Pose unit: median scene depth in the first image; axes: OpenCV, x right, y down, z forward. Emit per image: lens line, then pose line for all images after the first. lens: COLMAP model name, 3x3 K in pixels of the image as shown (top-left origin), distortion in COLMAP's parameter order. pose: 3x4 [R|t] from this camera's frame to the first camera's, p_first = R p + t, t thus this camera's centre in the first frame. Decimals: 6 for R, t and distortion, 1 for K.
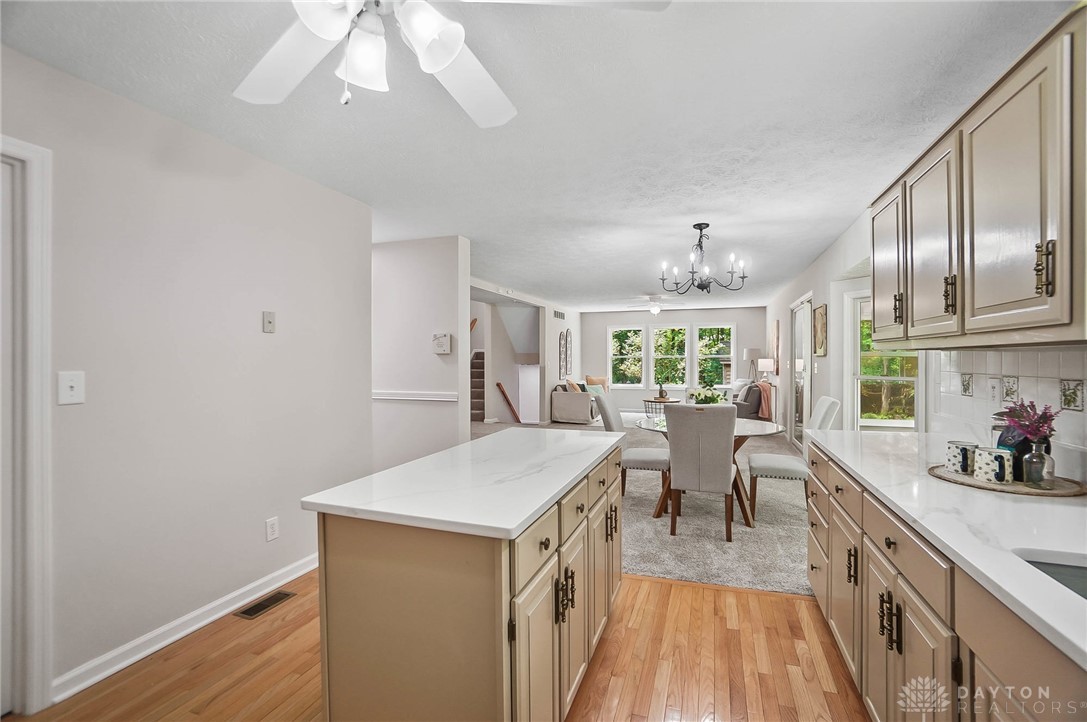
lens RADIAL K [[472.5, 0, 536.3], [0, 472.5, 353.7], [0, 0, 1]] dist [-0.058348, 0.020830]
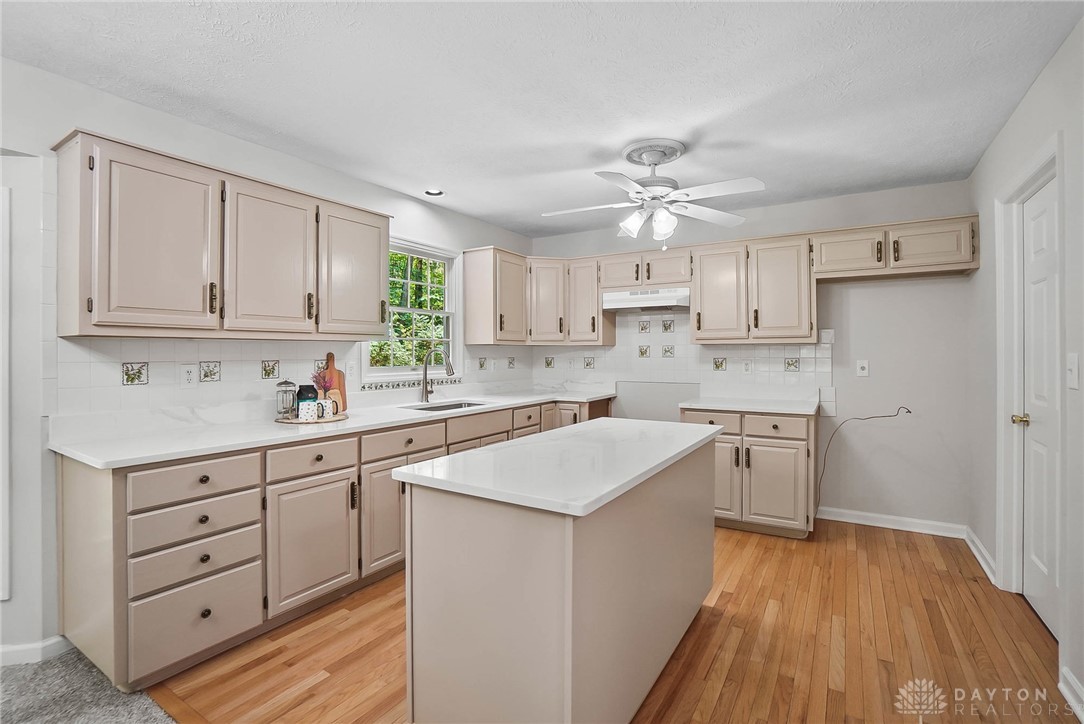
lens RADIAL K [[492.5, 0, 536.8], [0, 492.5, 345.3], [0, 0, 1]] dist [-0.065489, 0.024867]
pose [[-0.975332, -0.009749, 0.220528, -0.095829], [-0.013476, 0.999791, -0.015401, 0.007404], [-0.220332, -0.017993, -0.975259, 1.284626]]
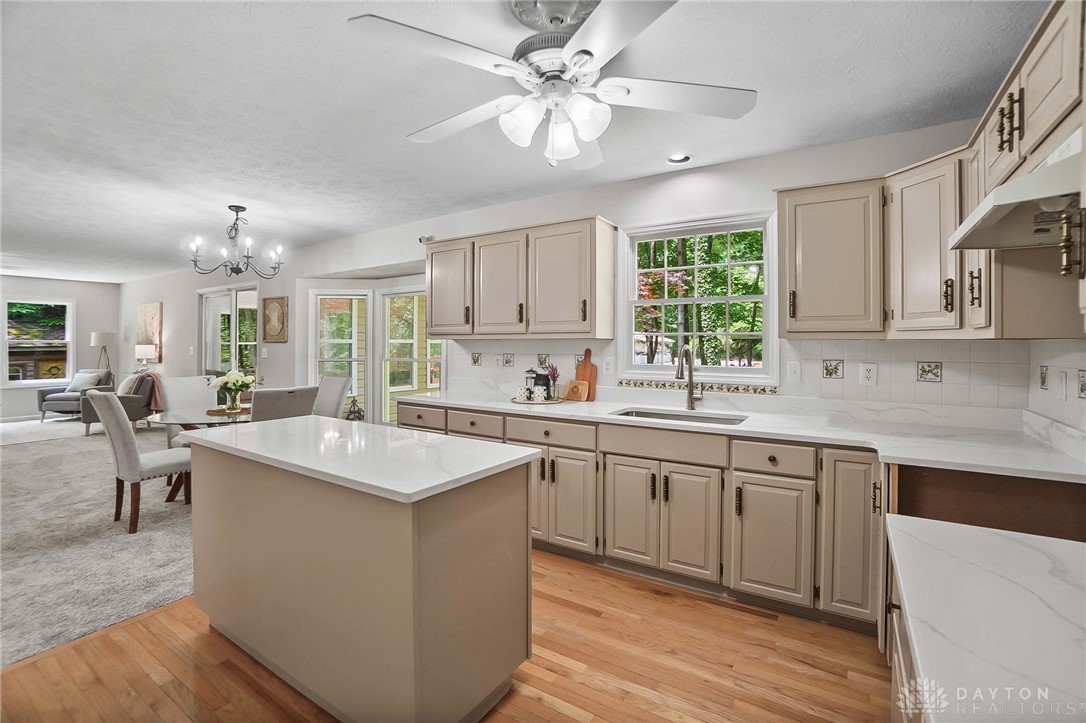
lens RADIAL K [[472.1, 0, 535.8], [0, 472.1, 354.2], [0, 0, 1]] dist [-0.058348, 0.020830]
pose [[0.240672, -0.025384, 0.970275, -0.577319], [-0.008518, 0.999564, 0.028263, -0.005216], [-0.970569, -0.015067, 0.240351, 0.226443]]
